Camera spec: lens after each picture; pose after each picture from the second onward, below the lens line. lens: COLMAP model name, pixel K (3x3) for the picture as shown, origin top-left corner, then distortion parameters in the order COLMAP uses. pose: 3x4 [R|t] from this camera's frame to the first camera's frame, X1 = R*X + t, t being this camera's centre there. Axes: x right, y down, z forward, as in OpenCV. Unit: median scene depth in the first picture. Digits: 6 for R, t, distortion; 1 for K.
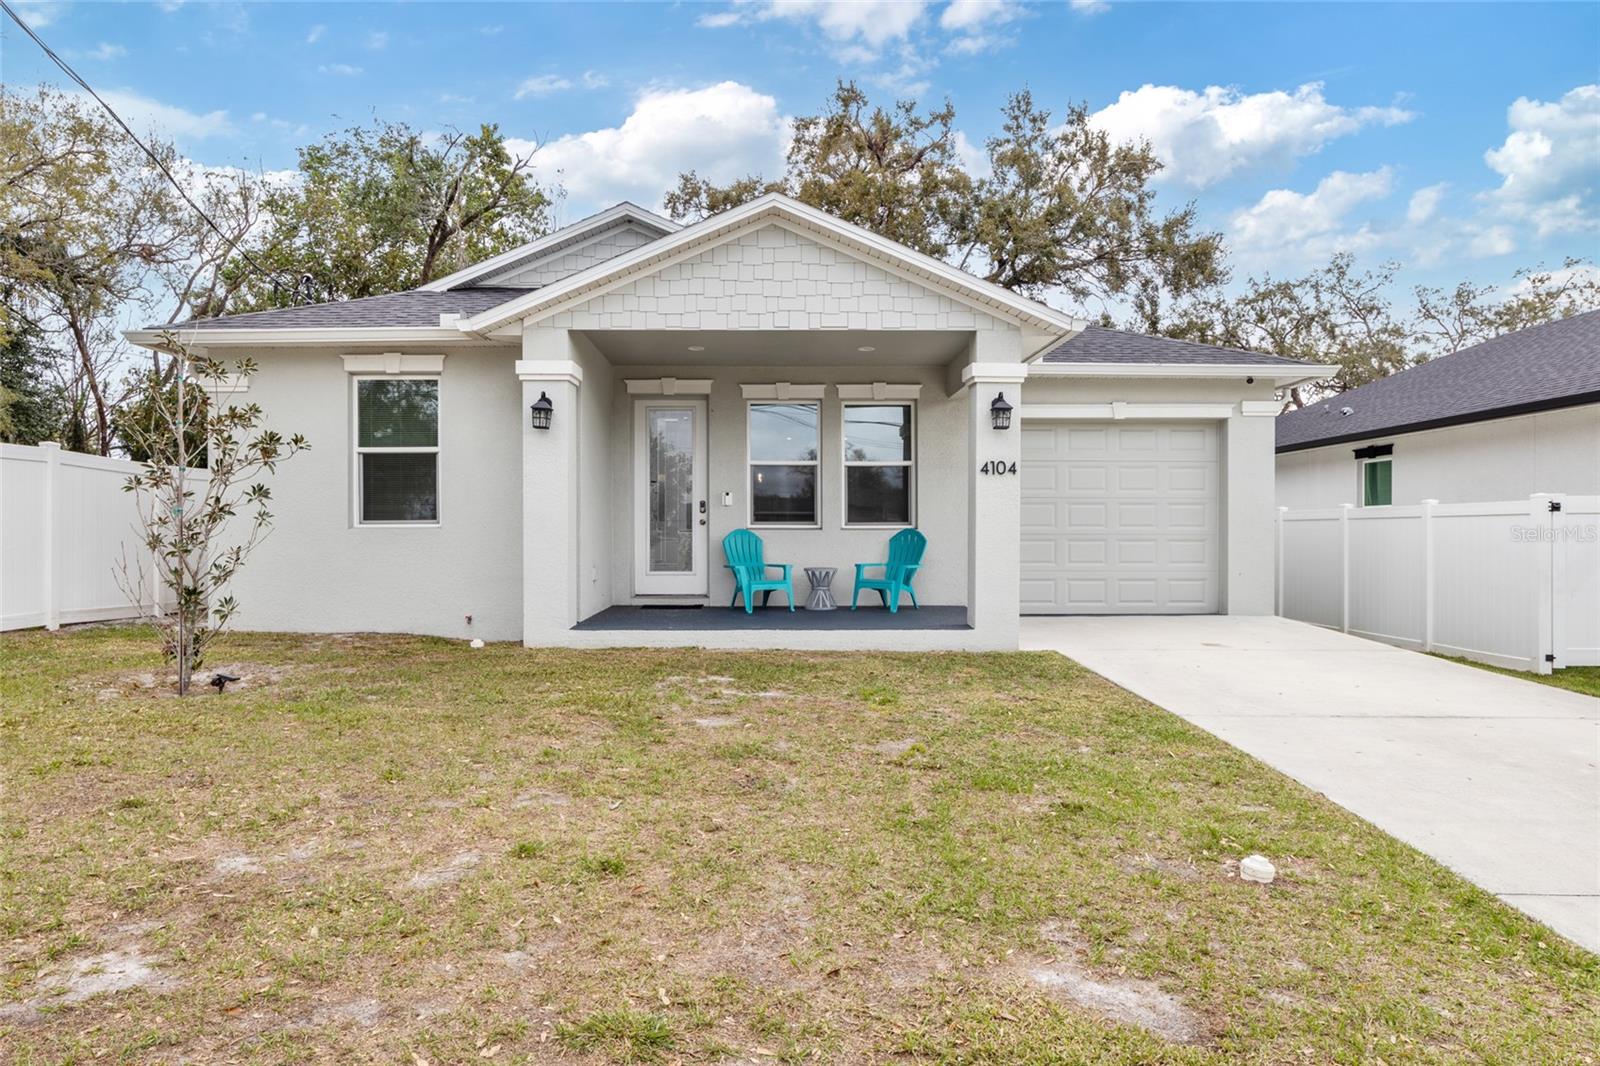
lens RADIAL K [[1012.8, 0, 830.6], [0, 1012.8, 560.0], [0, 0, 1]] dist [-0.006981, -0.002075]
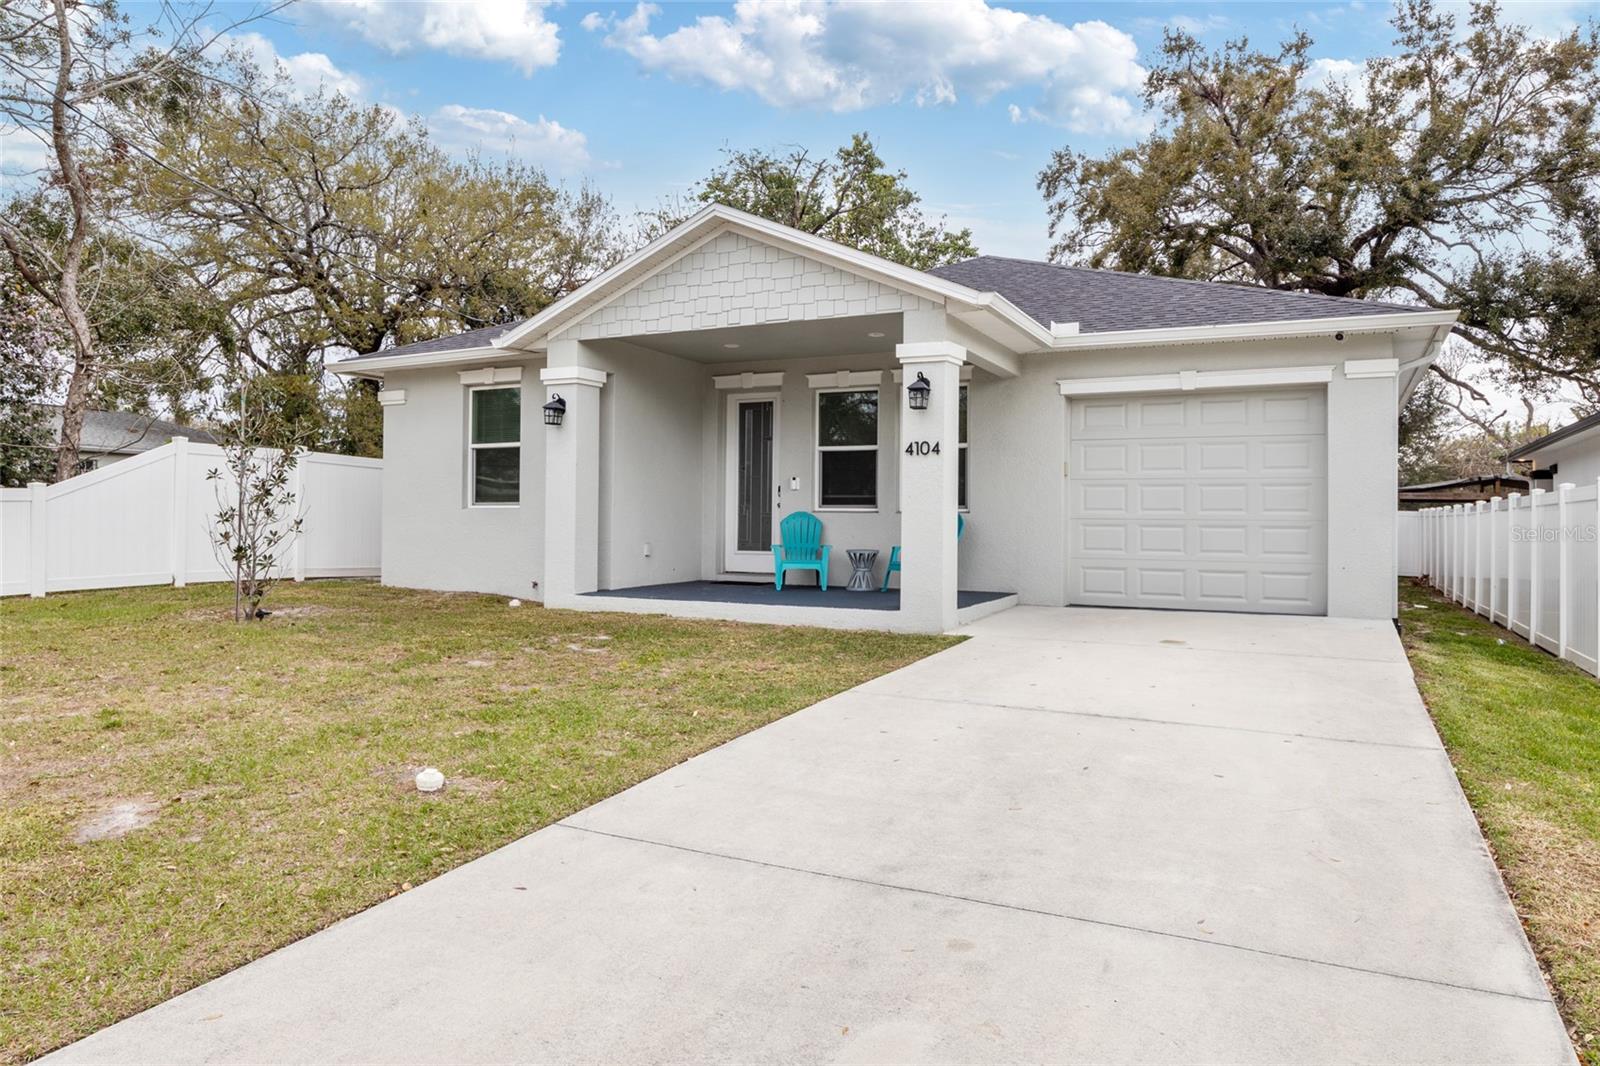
lens RADIAL K [[1061.5, 0, 818.9], [0, 1061.5, 530.1], [0, 0, 1]] dist [-0.002922, -0.003084]
pose [[0.887177, 0.011636, -0.461283, 0.442555], [-0.022008, 0.999611, -0.017111, 0.007124], [0.460905, 0.025333, 0.887088, 0.028208]]
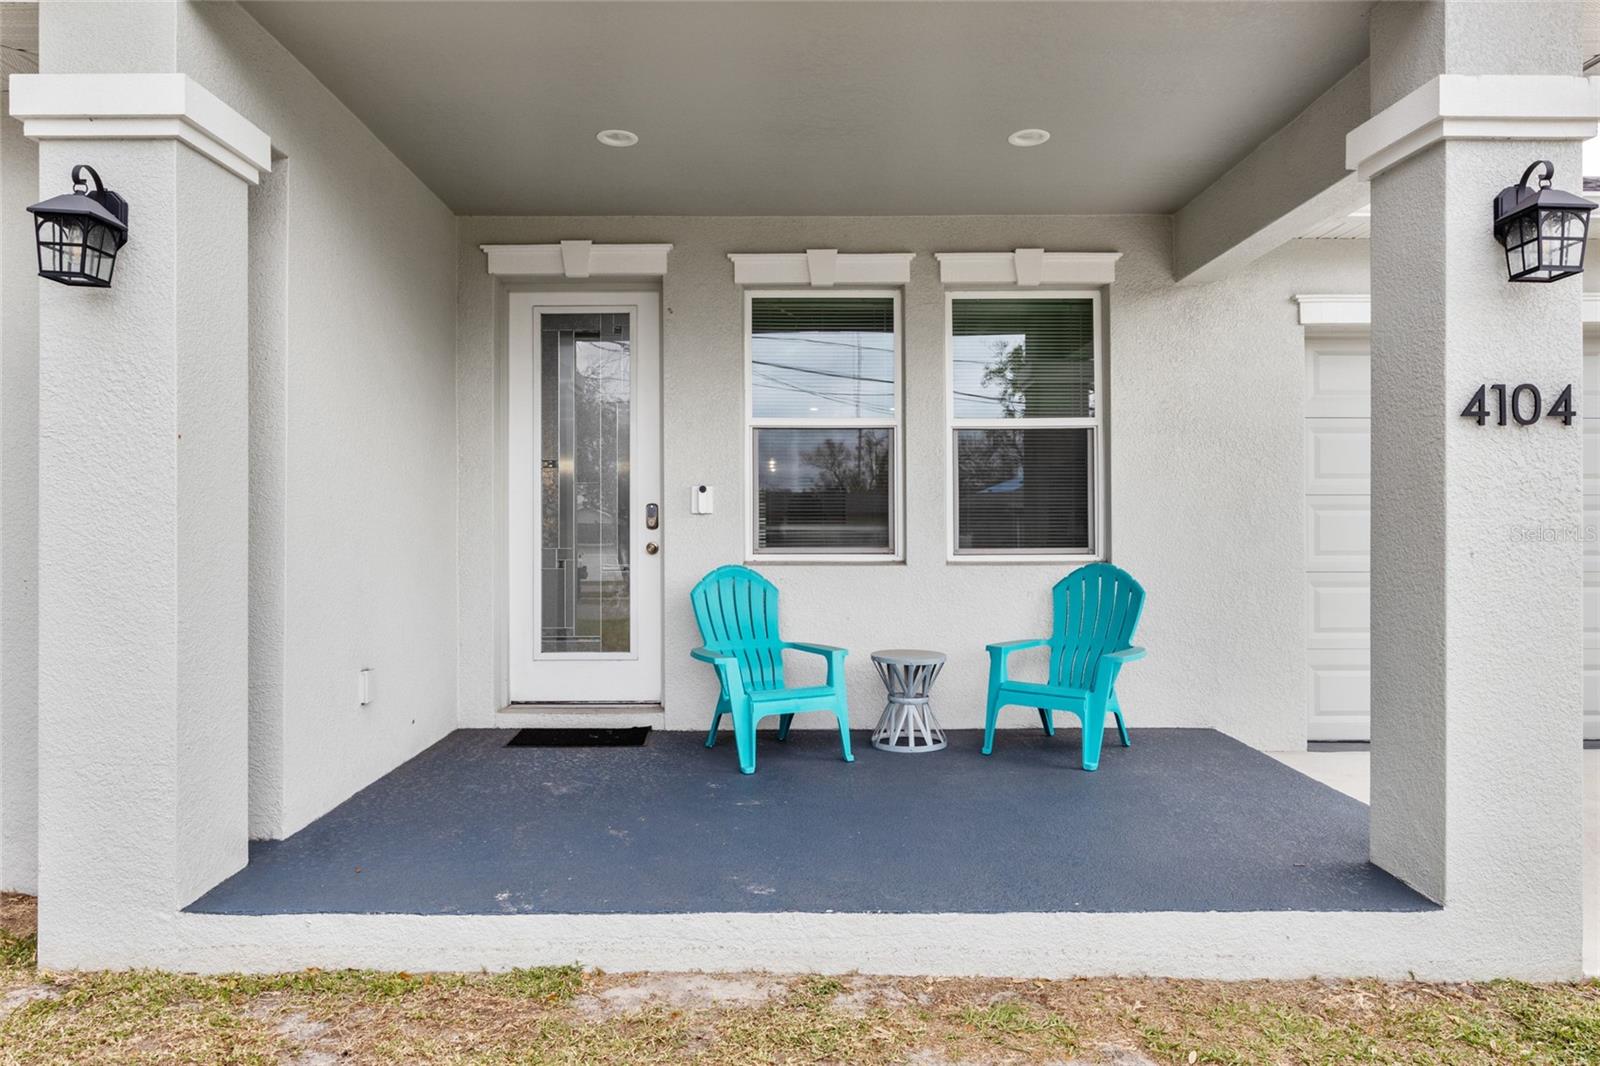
lens RADIAL K [[1061.5, 0, 818.9], [0, 1061.5, 530.1], [0, 0, 1]] dist [-0.002922, -0.003084]
pose [[0.999665, -0.002049, -0.025796, -0.036886], [0.001388, 0.999671, -0.025627, -0.034426], [0.025840, 0.025582, 0.999339, 0.526769]]
